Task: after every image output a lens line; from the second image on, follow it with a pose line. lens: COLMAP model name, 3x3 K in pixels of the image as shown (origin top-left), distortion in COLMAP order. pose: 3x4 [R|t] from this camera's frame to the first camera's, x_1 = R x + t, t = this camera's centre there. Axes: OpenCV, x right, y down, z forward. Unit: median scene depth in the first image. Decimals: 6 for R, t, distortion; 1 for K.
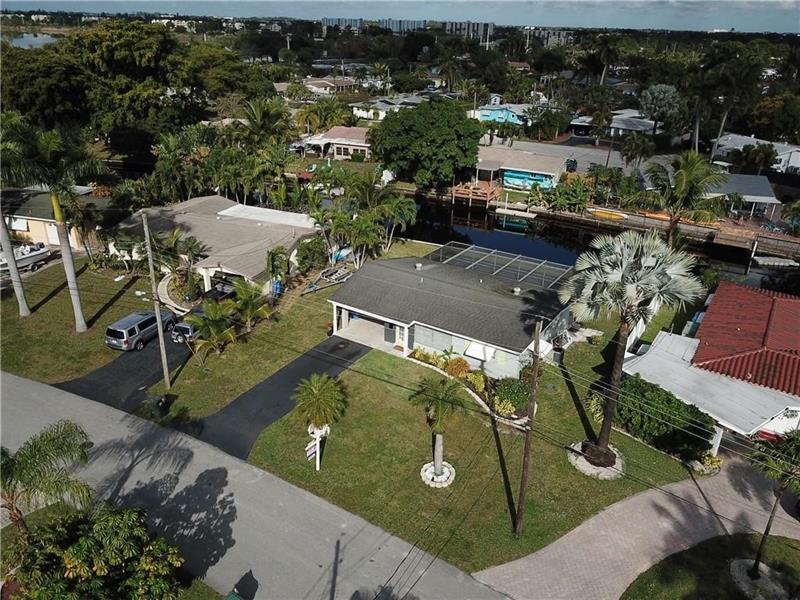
lens RADIAL K [[639.2, 0, 400.0], [0, 639.2, 300.0], [0, 0, 1]] dist [0.003725, -0.003438]
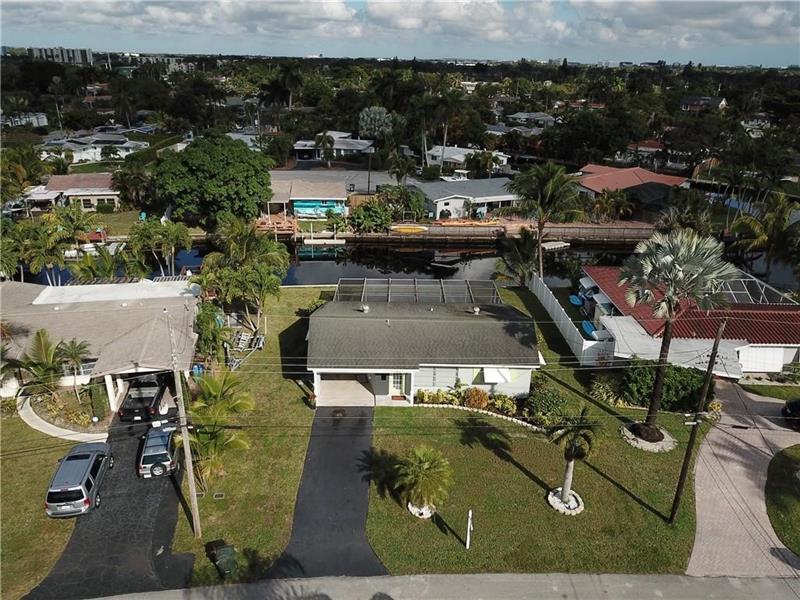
lens RADIAL K [[639.2, 0, 400.0], [0, 639.2, 300.0], [0, 0, 1]] dist [0.003725, -0.003438]
pose [[0.821136, -0.207598, 0.531638, -0.263182], [0.225986, 0.973633, 0.031147, -0.052388], [-0.524086, 0.094566, 0.846399, 0.111765]]
